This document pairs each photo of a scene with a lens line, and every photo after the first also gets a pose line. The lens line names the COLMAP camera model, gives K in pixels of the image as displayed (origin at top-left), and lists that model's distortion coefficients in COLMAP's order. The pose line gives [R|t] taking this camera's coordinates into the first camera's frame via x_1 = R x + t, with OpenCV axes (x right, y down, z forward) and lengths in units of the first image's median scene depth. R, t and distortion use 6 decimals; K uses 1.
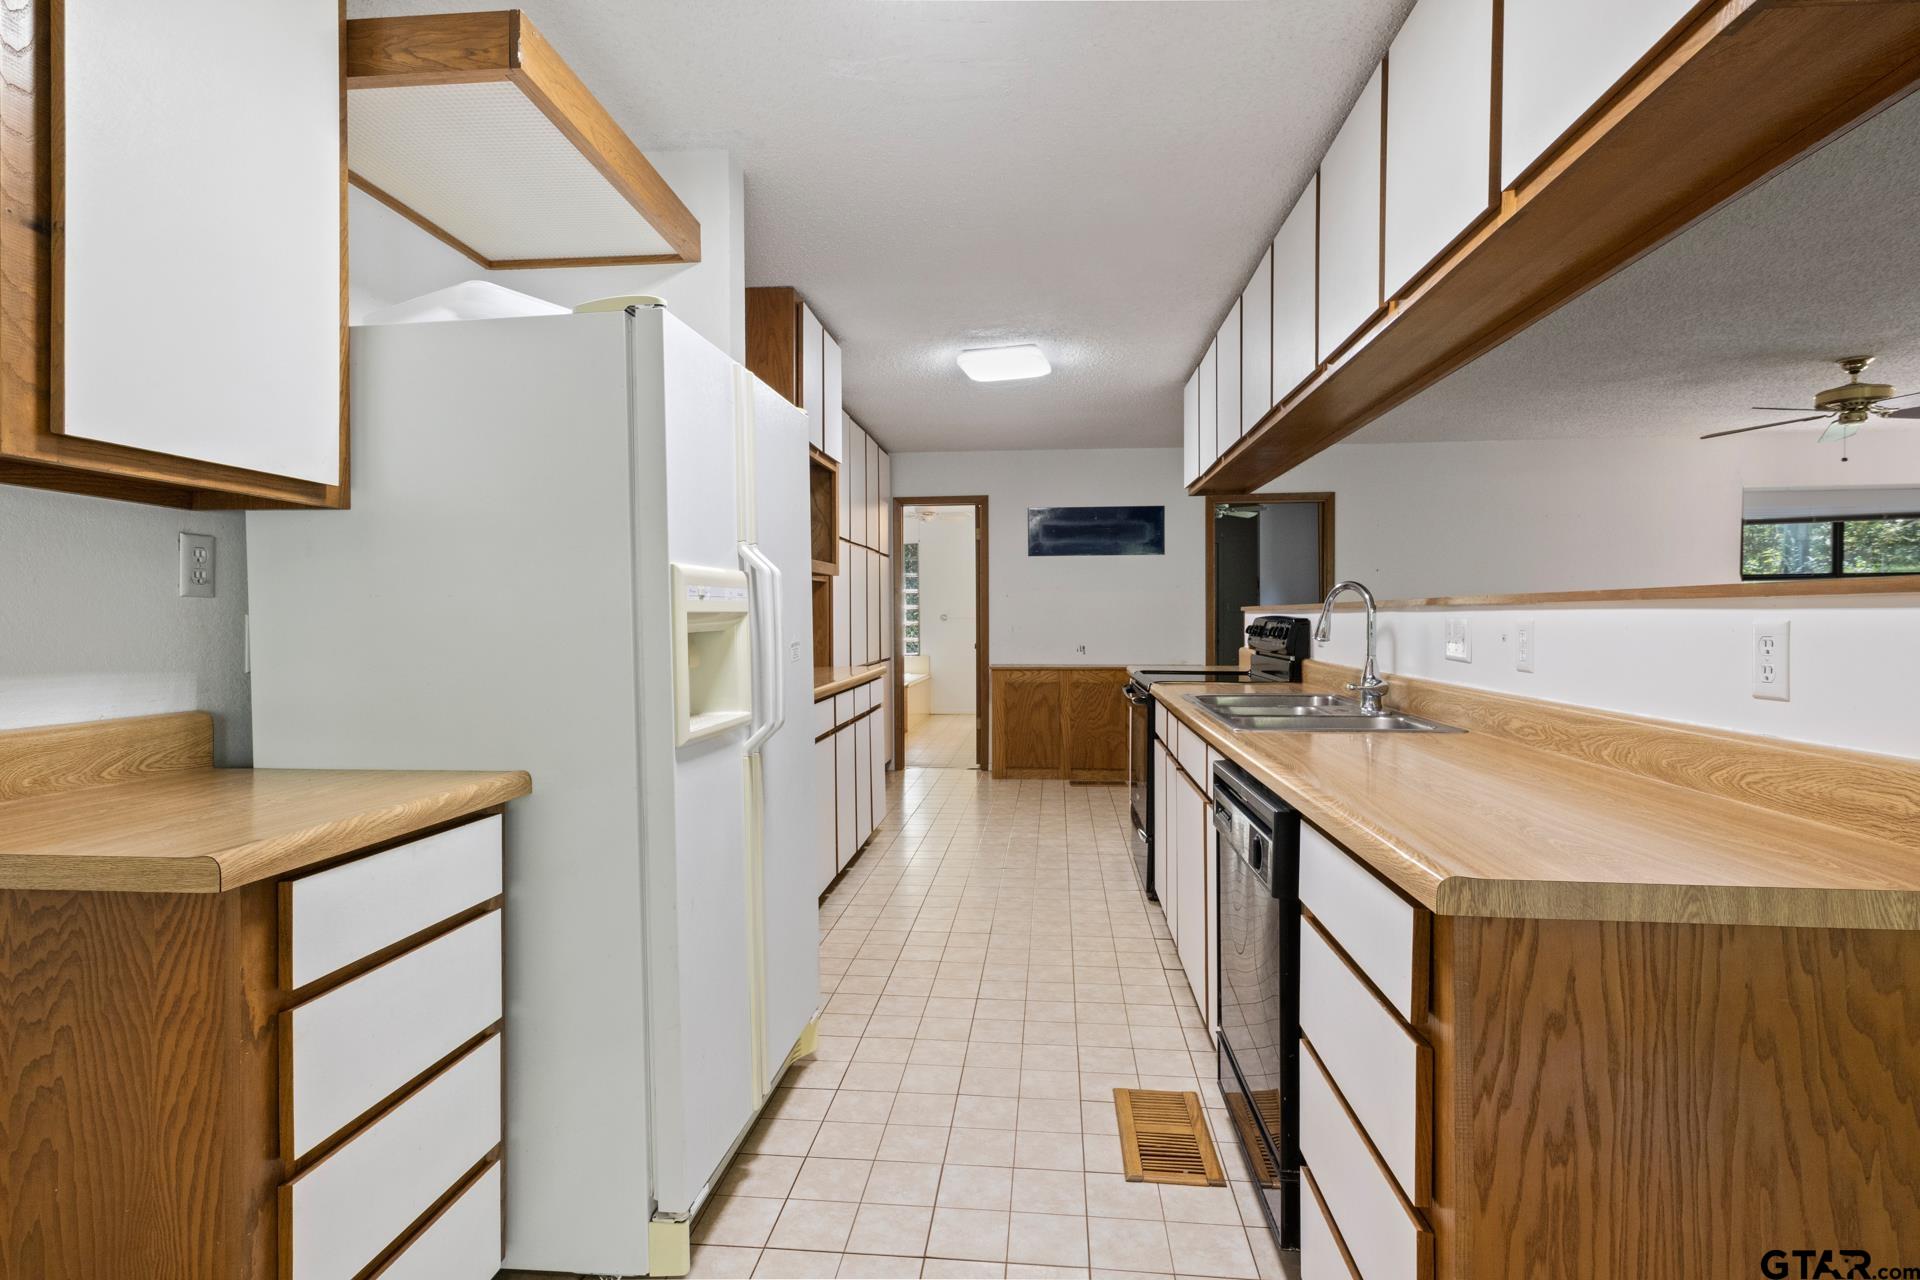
lens RADIAL K [[966.4, 0, 988.4], [0, 966.4, 634.2], [0, 0, 1]] dist [-0.003176, -0.000627]
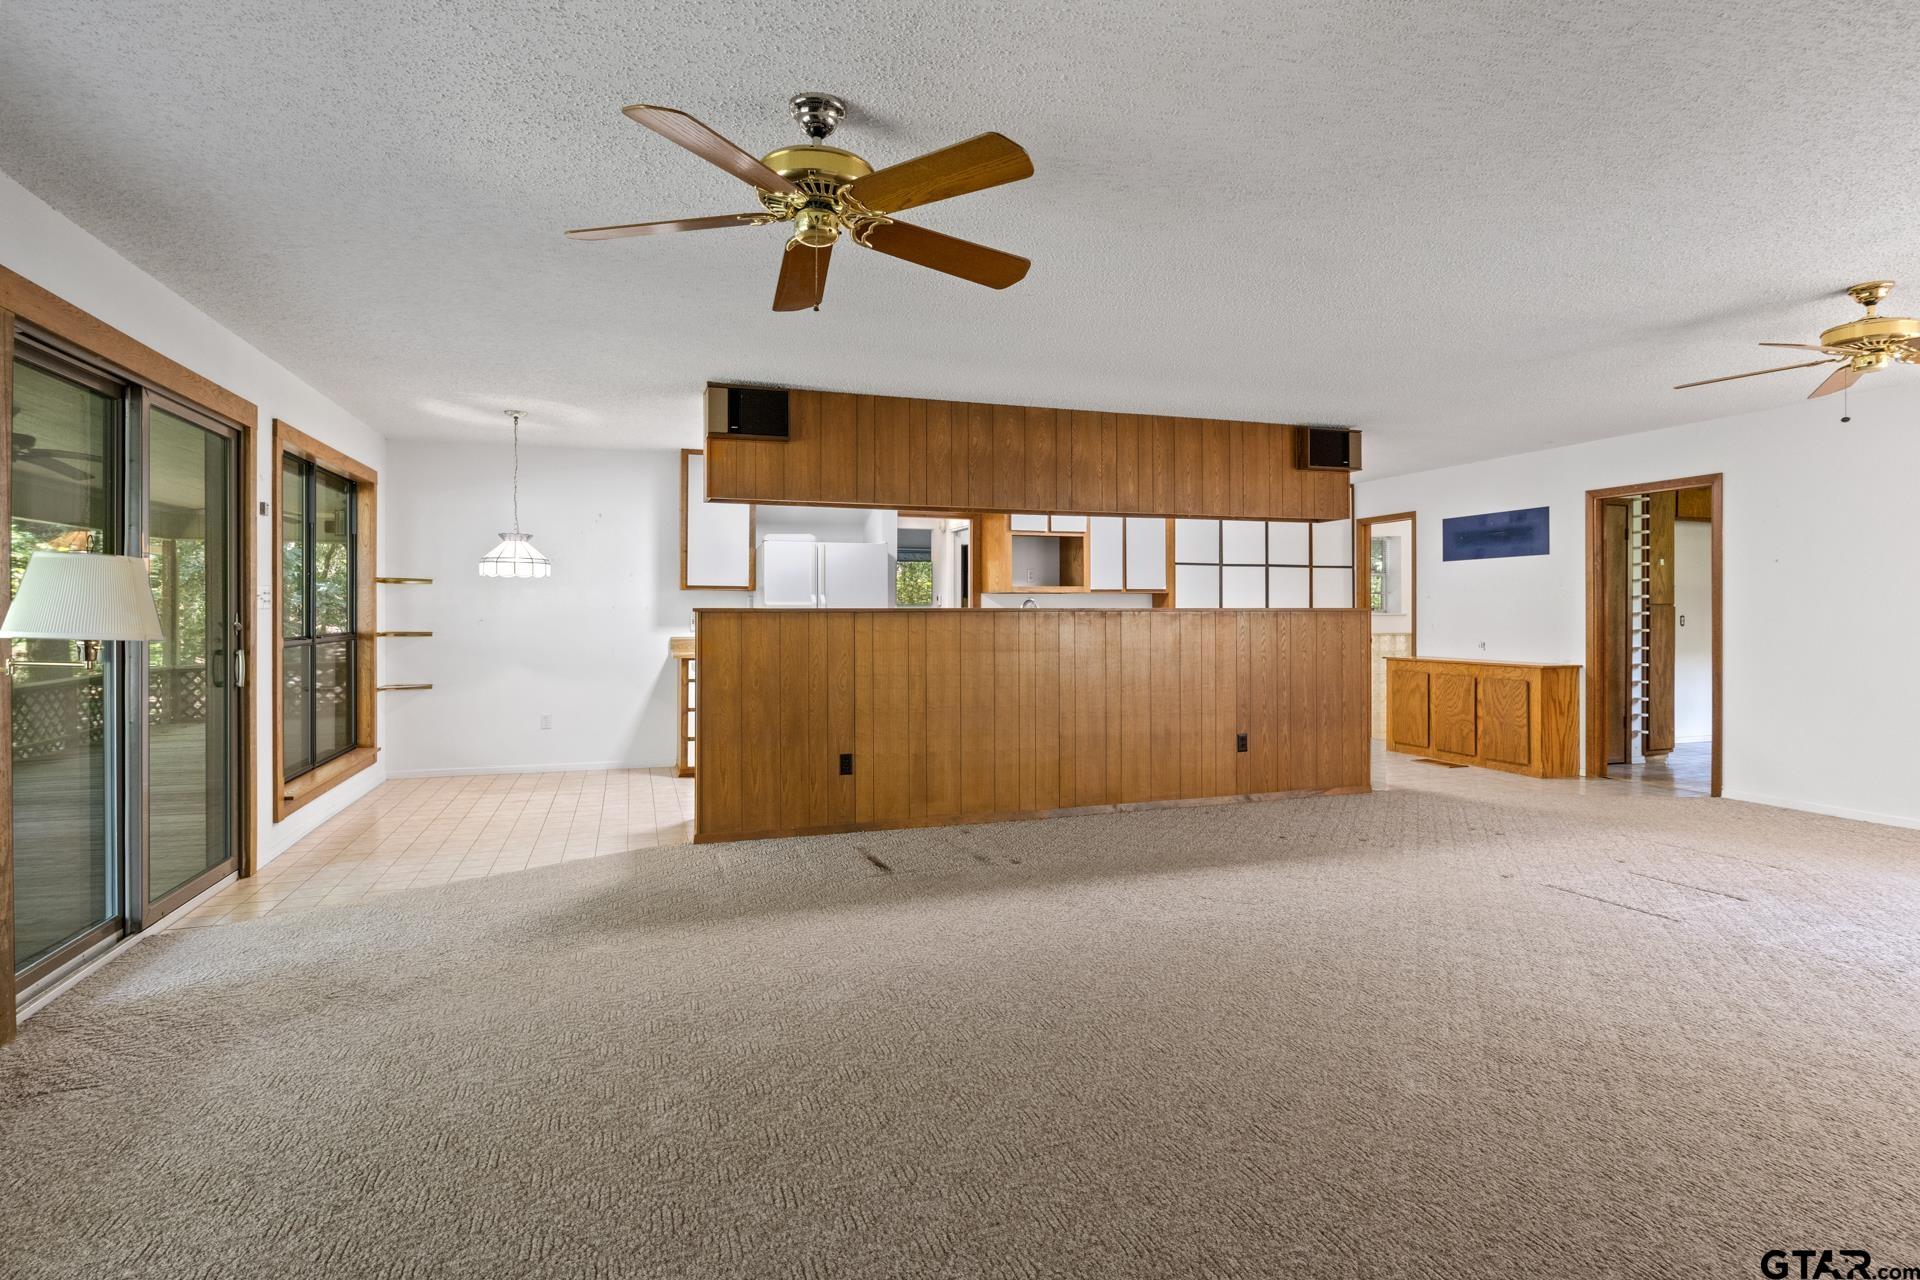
lens RADIAL K [[966.4, 0, 939.0], [0, 966.4, 612.3], [0, 0, 1]] dist [-0.003176, -0.000627]
pose [[0.399887, 0.000001, -0.916564, 3.654542], [-0.017127, 0.999825, -0.007471, -0.012953], [0.916404, 0.018686, 0.399817, 0.022598]]
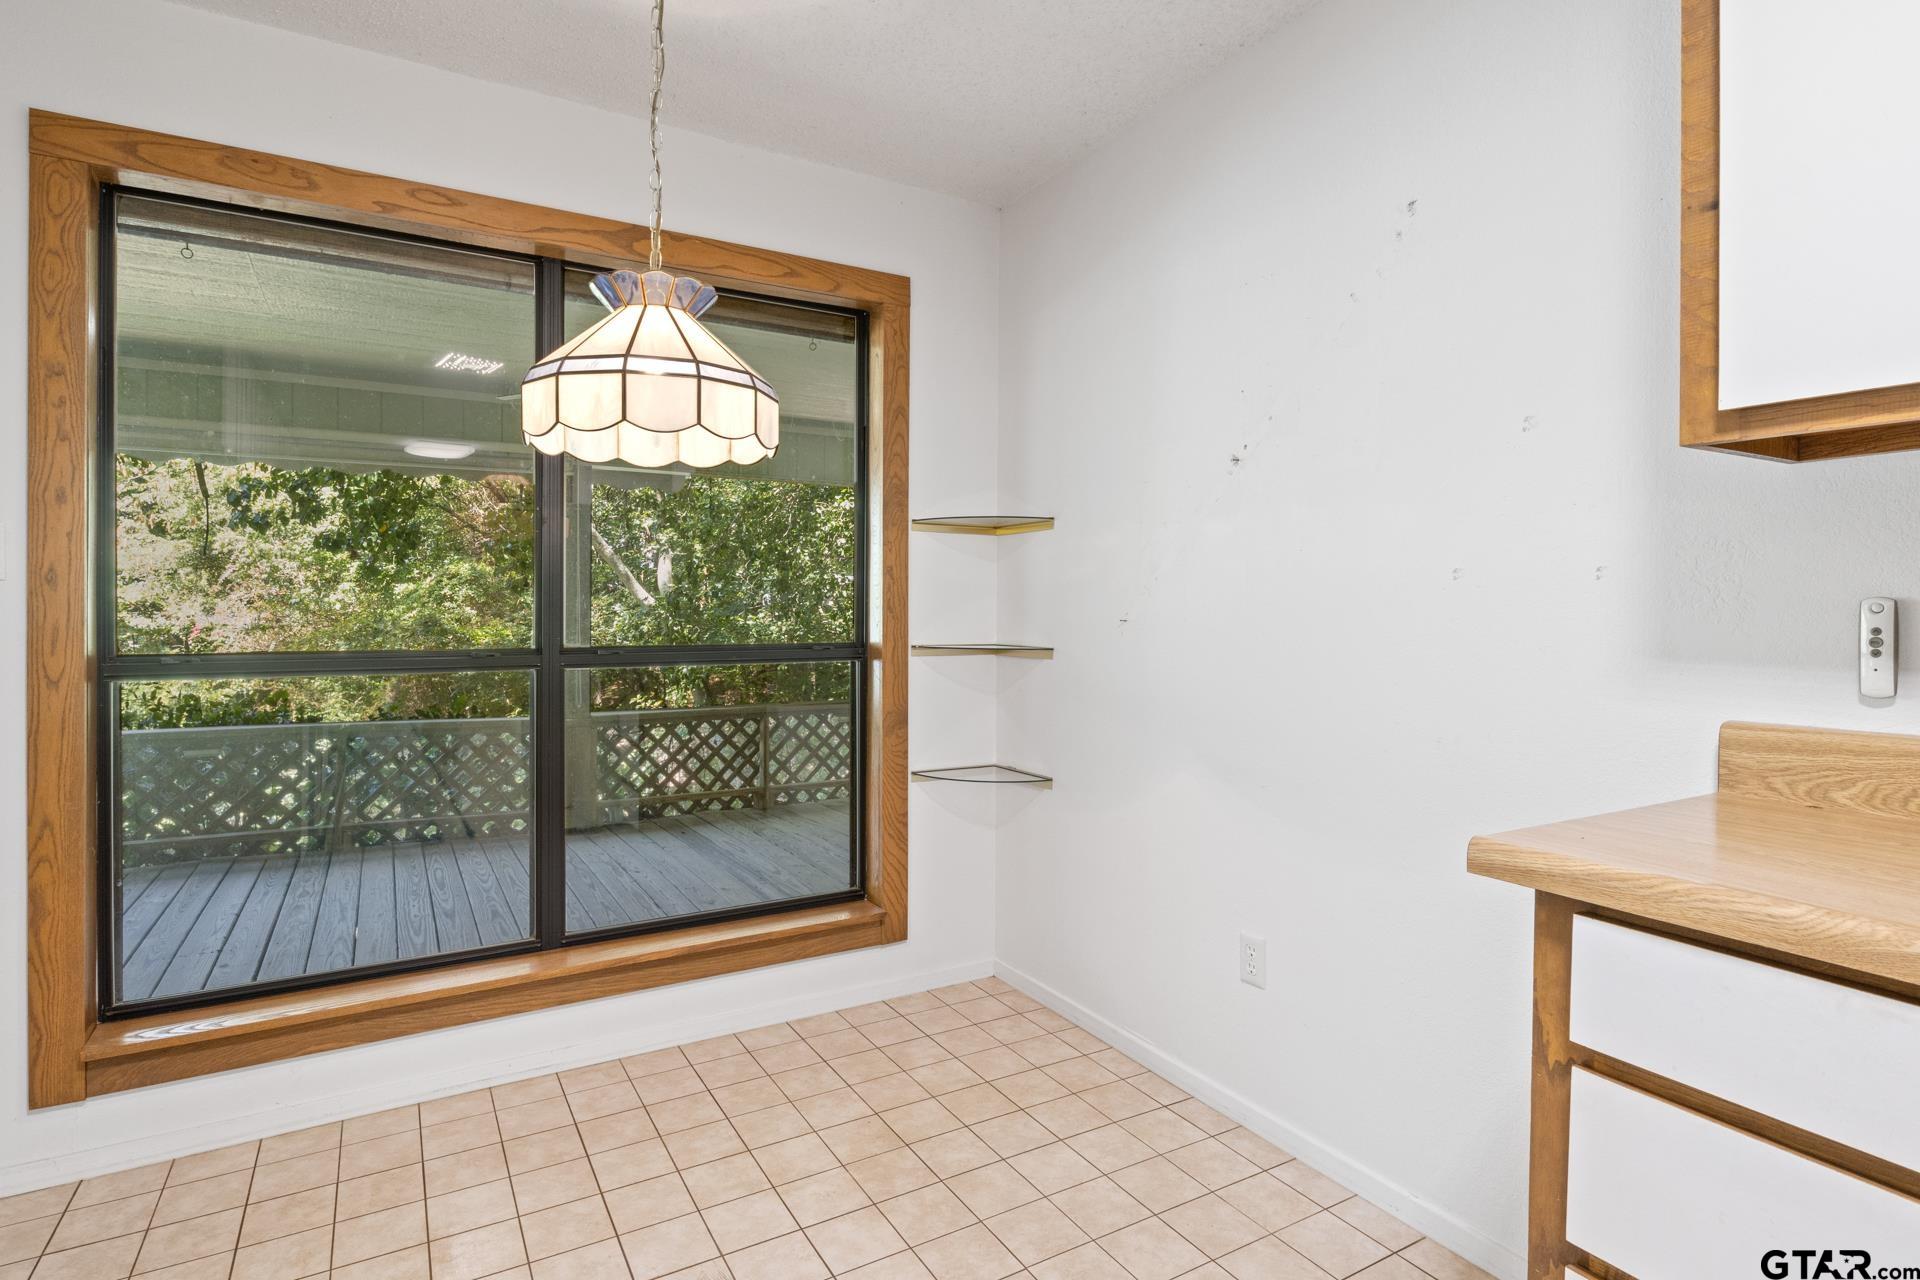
lens RADIAL K [[966.4, 0, 951.3], [0, 966.4, 623.2], [0, 0, 1]] dist [-0.003176, -0.000627]
pose [[-0.817932, 0.004544, -0.575297, 0.125160], [-0.013251, 0.999555, 0.026735, -0.008973], [0.575162, 0.029491, -0.817508, 0.948968]]
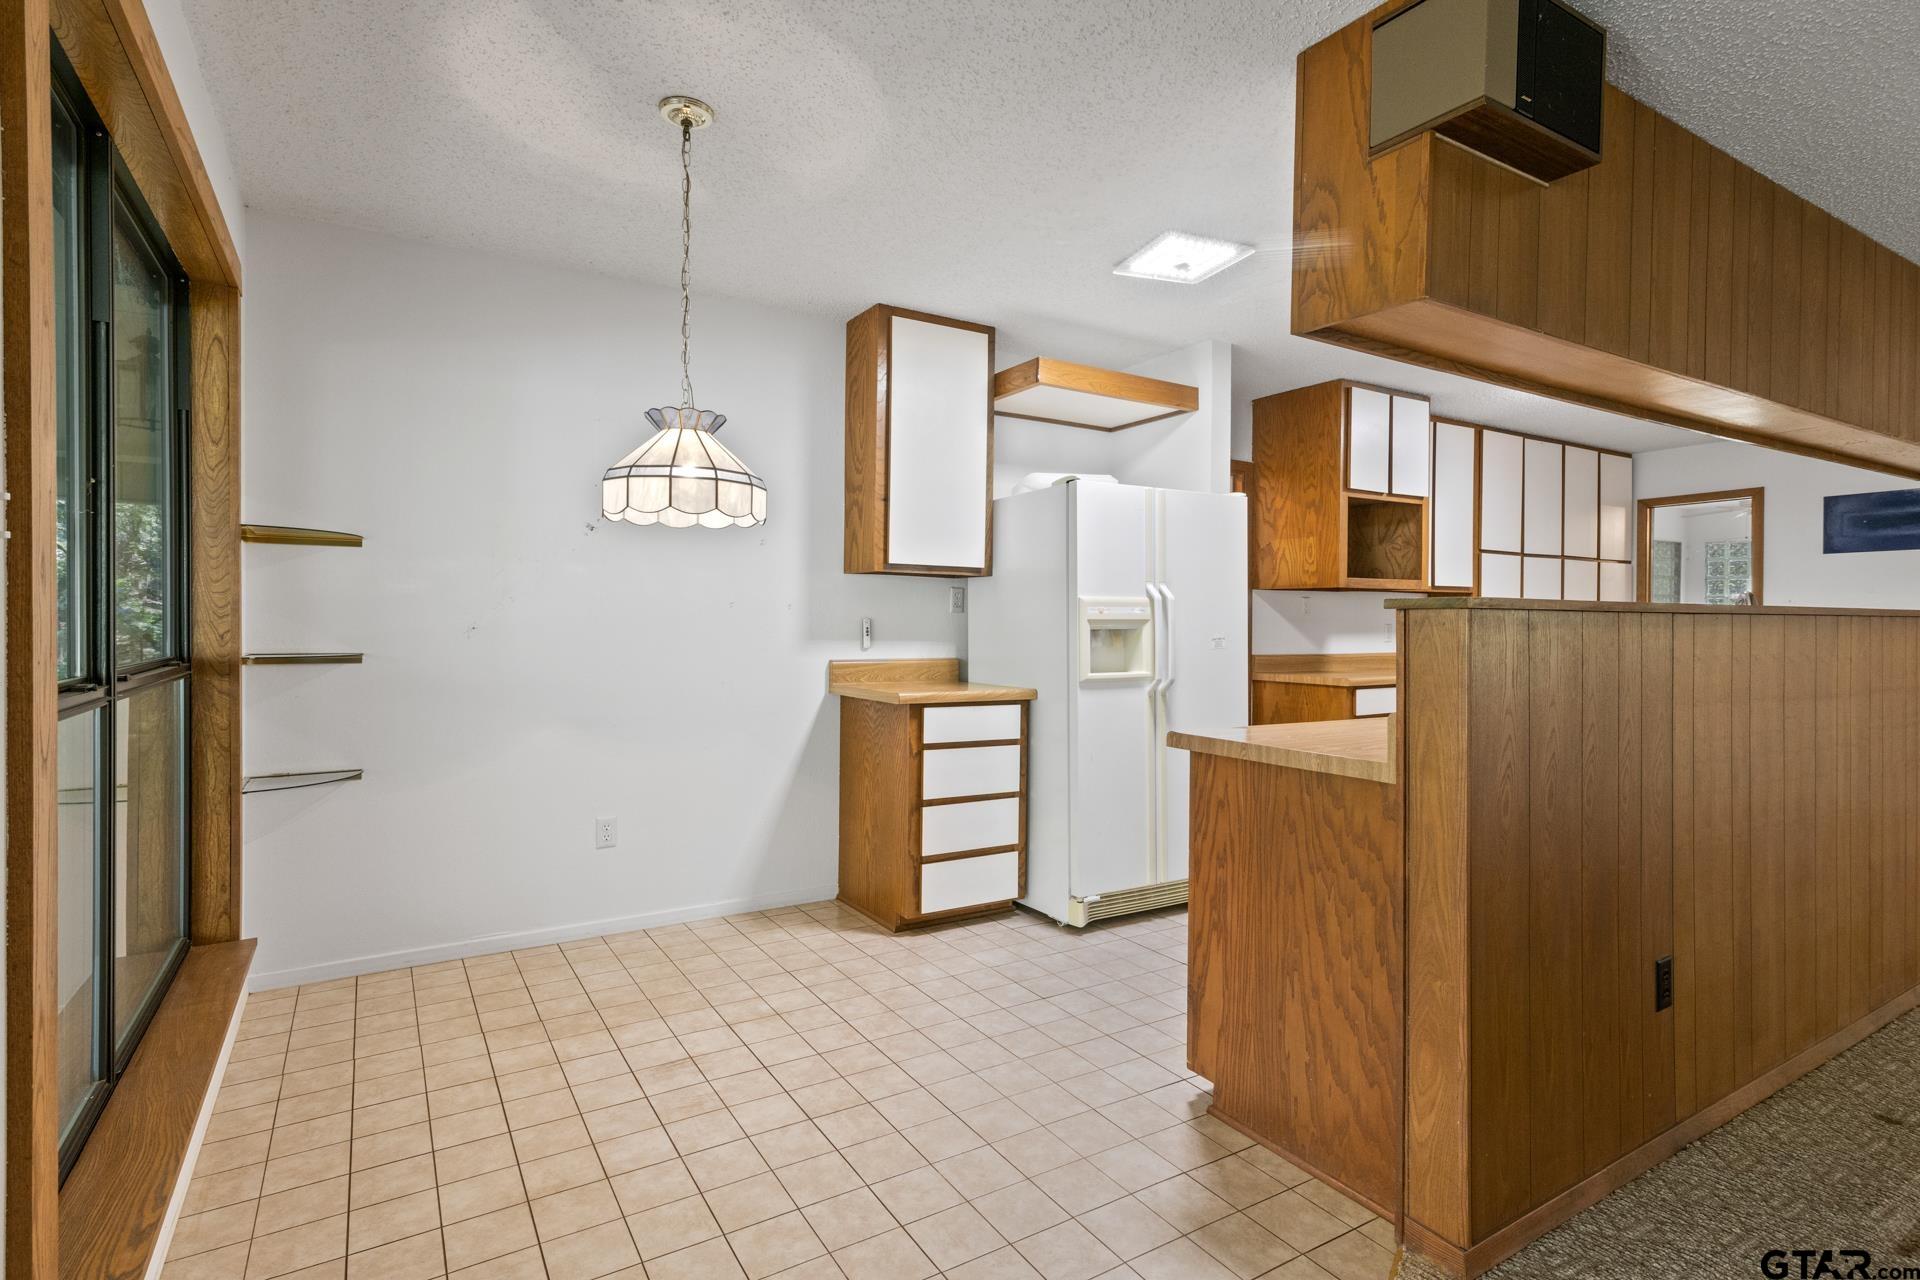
lens RADIAL K [[966.4, 0, 956.9], [0, 966.4, 634.5], [0, 0, 1]] dist [-0.003176, -0.000627]
pose [[0.598322, 0.016223, -0.801092, 1.210269], [-0.020697, 0.999774, 0.004788, 0.006281], [0.800989, 0.013716, 0.598522, -0.507154]]
